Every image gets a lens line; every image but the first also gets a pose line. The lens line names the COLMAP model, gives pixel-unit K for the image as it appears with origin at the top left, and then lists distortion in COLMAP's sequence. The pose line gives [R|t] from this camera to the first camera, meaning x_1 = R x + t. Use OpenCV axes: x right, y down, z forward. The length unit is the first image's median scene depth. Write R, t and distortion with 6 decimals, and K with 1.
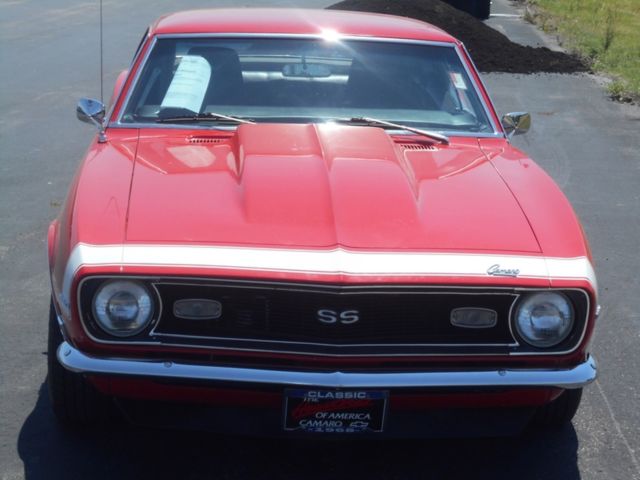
lens RADIAL K [[1587.2, 0, 320.0], [0, 1587.2, 240.0], [0, 0, 1]] dist [0.049419, 0.280835]
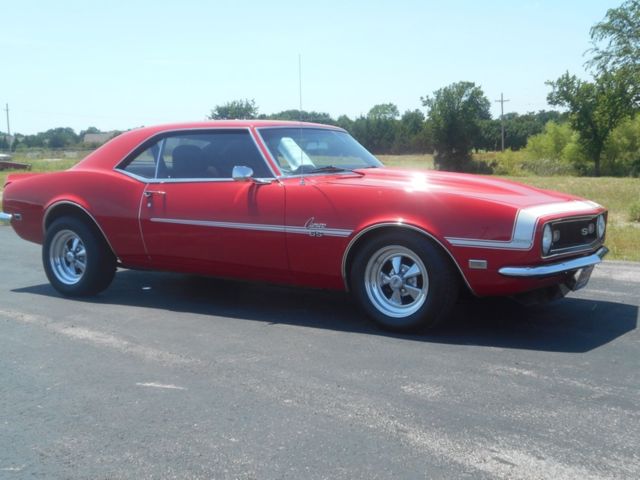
lens RADIAL K [[813.5, 0, 320.0], [0, 813.5, 240.0], [0, 0, 1]] dist [-0.028429, 0.006409]
pose [[0.580770, -0.108597, 0.806792, -1.044714], [0.175092, 0.984531, 0.006482, -0.009138], [-0.795015, 0.137498, 0.590801, 0.632302]]
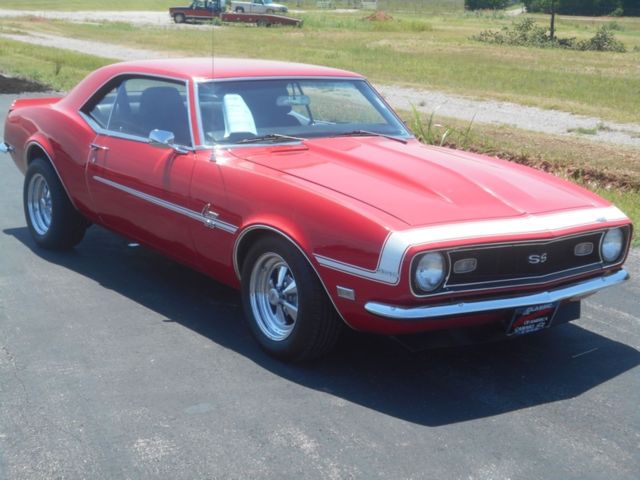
lens RADIAL K [[1063.7, 0, 320.0], [0, 1063.7, 240.0], [0, 0, 1]] dist [-0.129754, 0.229161]
pose [[0.831338, -0.118696, 0.542945, -0.723268], [0.094675, 0.992894, 0.072098, -0.065140], [-0.547645, -0.008535, 0.836668, 0.234932]]
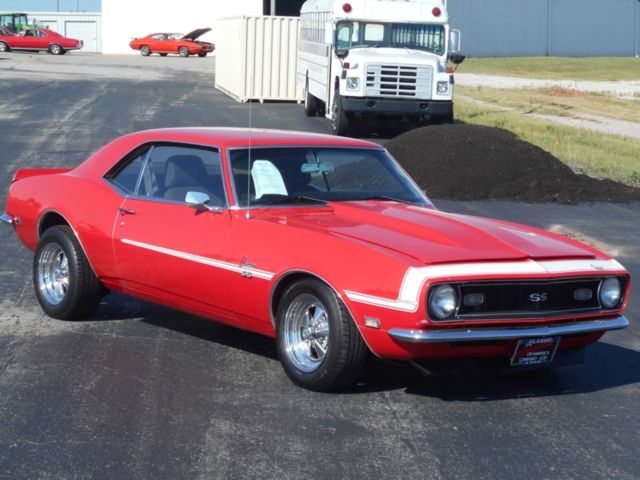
lens RADIAL K [[1587.2, 0, 320.0], [0, 1587.2, 240.0], [0, 0, 1]] dist [0.049419, 0.280835]
pose [[0.824435, -0.052305, 0.563535, -1.188199], [0.089902, 0.995181, -0.039155, 0.031015], [-0.558771, 0.082944, 0.825164, -0.353584]]
